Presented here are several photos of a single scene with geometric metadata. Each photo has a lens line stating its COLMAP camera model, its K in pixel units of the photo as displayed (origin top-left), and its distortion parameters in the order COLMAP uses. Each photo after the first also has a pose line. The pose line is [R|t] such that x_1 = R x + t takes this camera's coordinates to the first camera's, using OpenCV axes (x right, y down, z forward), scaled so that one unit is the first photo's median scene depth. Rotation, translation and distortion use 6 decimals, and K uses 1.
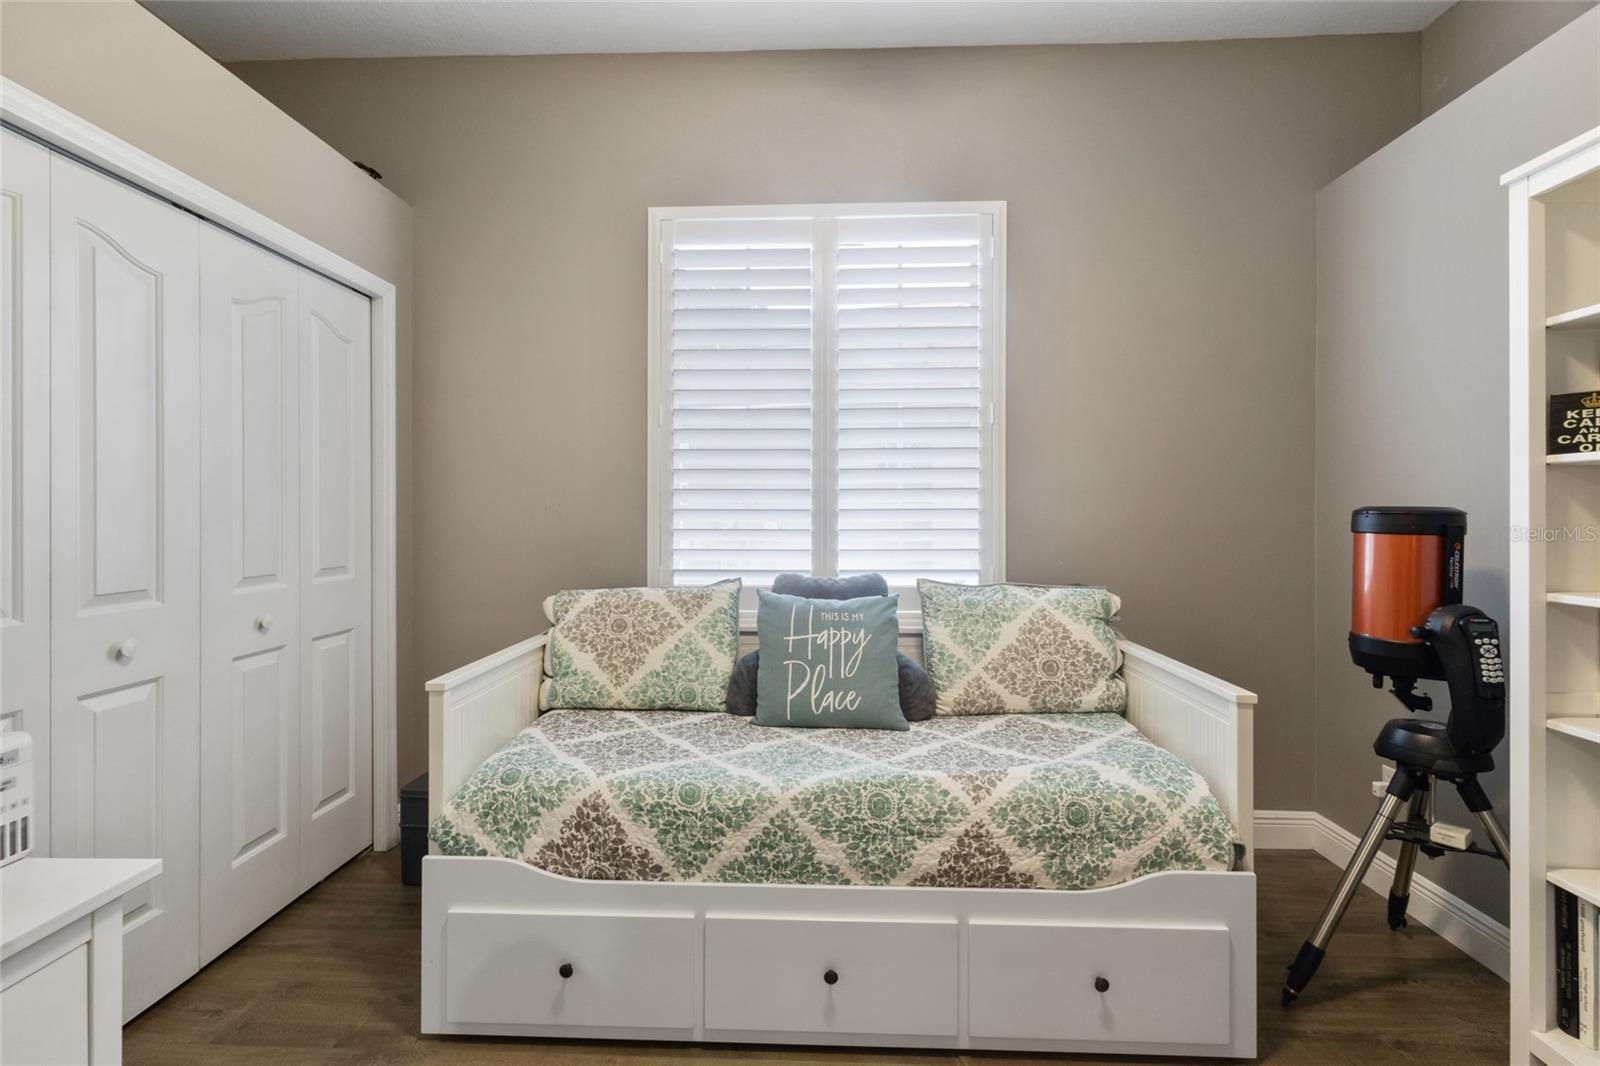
lens RADIAL K [[744.7, 0, 800.5], [0, 744.7, 520.3], [0, 0, 1]] dist [0.000637, 0.002483]
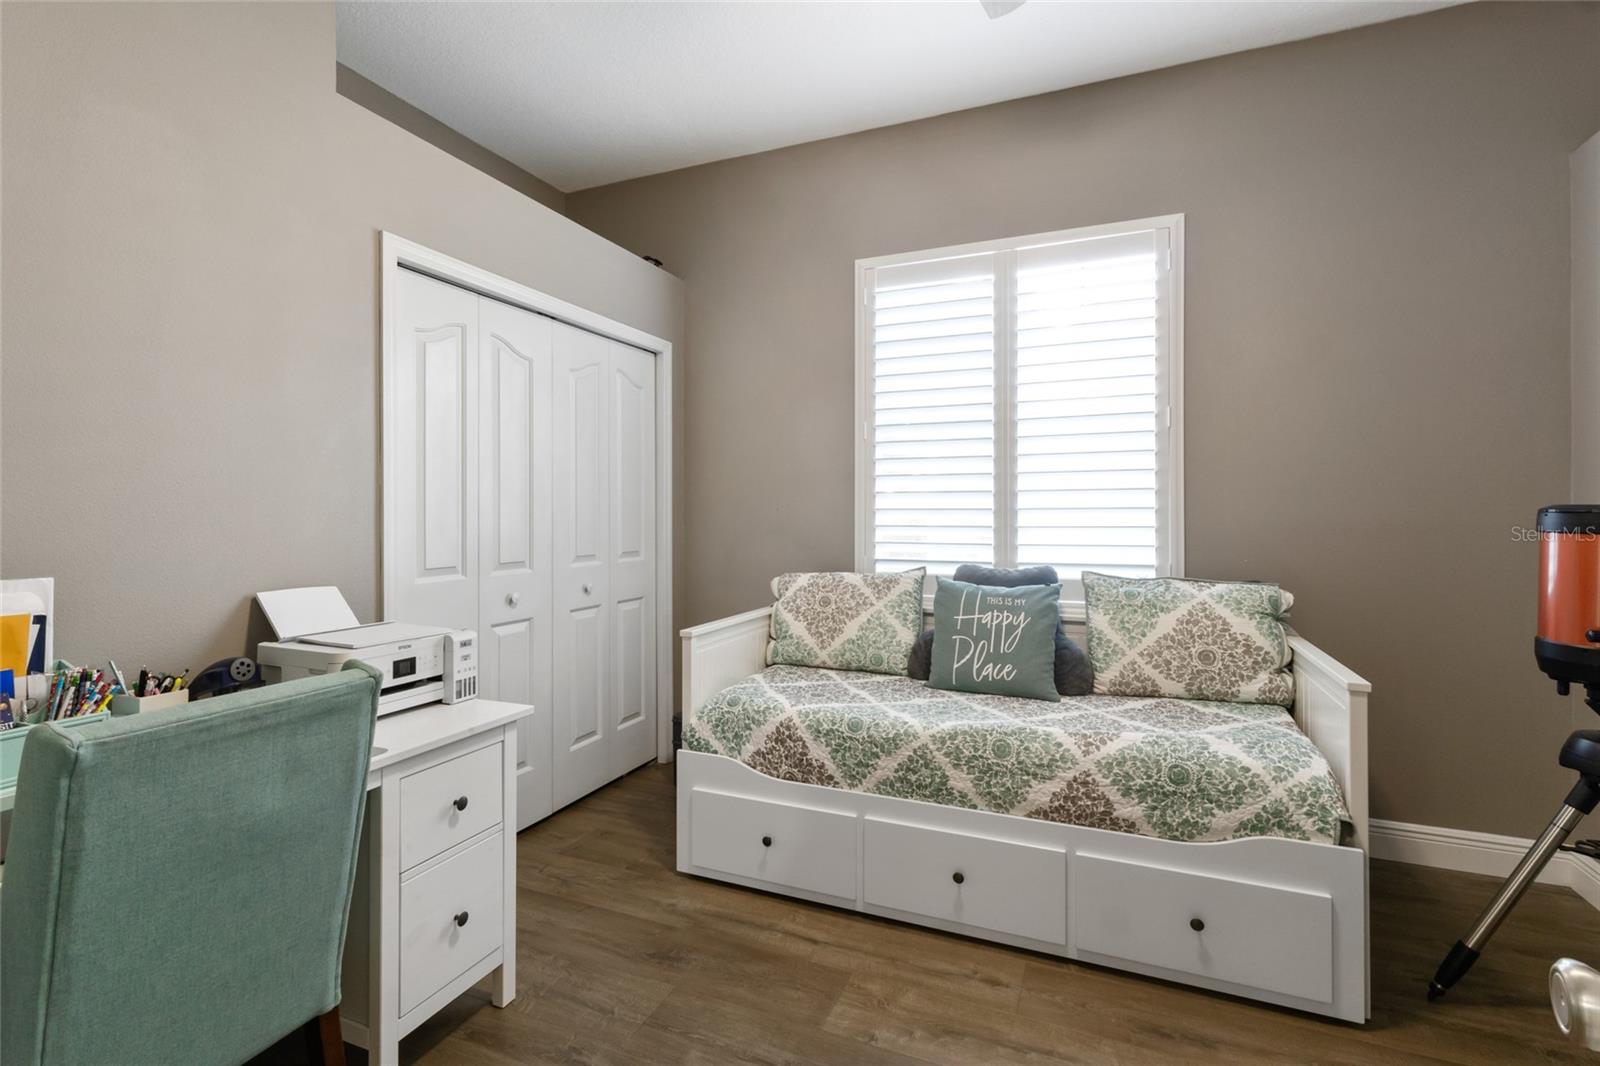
lens RADIAL K [[744.7, 0, 798.3], [0, 744.7, 524.6], [0, 0, 1]] dist [0.000637, 0.002483]
pose [[0.935352, 0.004703, -0.353687, 0.207692], [-0.002122, 0.999968, 0.007685, 0.002044], [0.353712, -0.006438, 0.935332, -0.250575]]
